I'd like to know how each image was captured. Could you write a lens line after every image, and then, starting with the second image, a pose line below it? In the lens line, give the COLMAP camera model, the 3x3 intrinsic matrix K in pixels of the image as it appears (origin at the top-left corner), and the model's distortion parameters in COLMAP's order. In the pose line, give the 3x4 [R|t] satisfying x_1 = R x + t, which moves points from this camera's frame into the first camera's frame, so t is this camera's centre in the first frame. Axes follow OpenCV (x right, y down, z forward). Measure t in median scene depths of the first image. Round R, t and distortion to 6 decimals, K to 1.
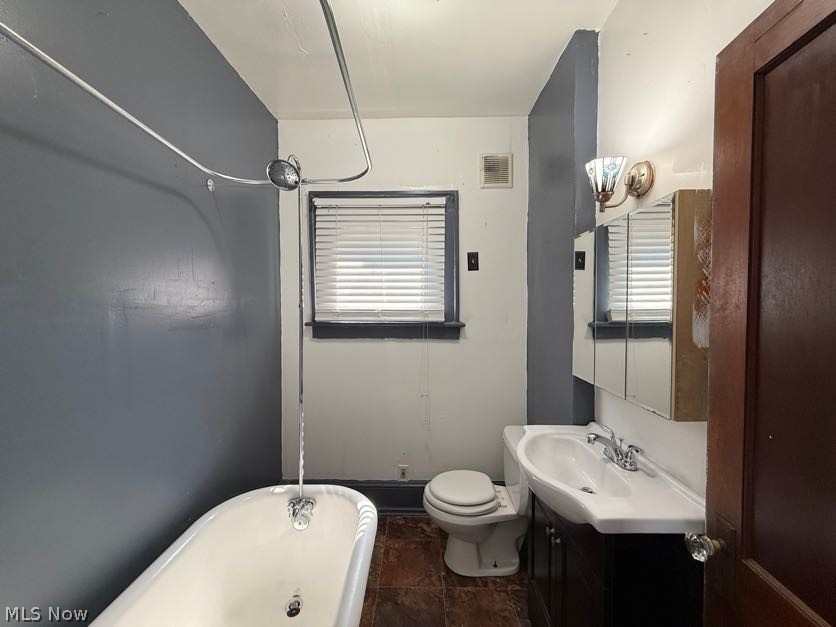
lens RADIAL K [[332.9, 0, 415.3], [0, 332.9, 315.5], [0, 0, 1]] dist [-0.001372, 0.000523]
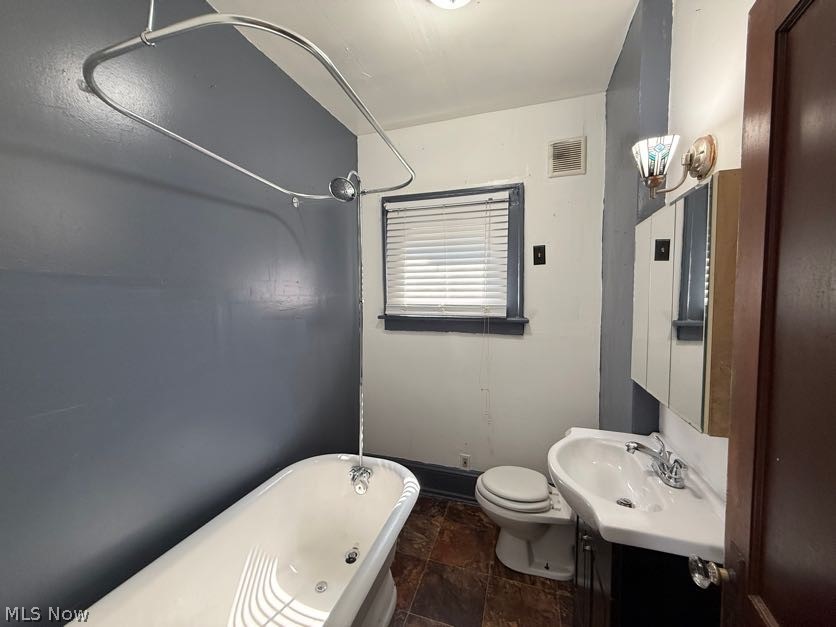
lens RADIAL K [[332.9, 0, 416.1], [0, 332.9, 315.2], [0, 0, 1]] dist [-0.001372, 0.000523]
pose [[0.953520, 0.016419, -0.300882, 0.159751], [-0.010652, 0.999727, 0.020801, -0.005790], [0.301142, -0.016629, 0.953434, -0.036552]]
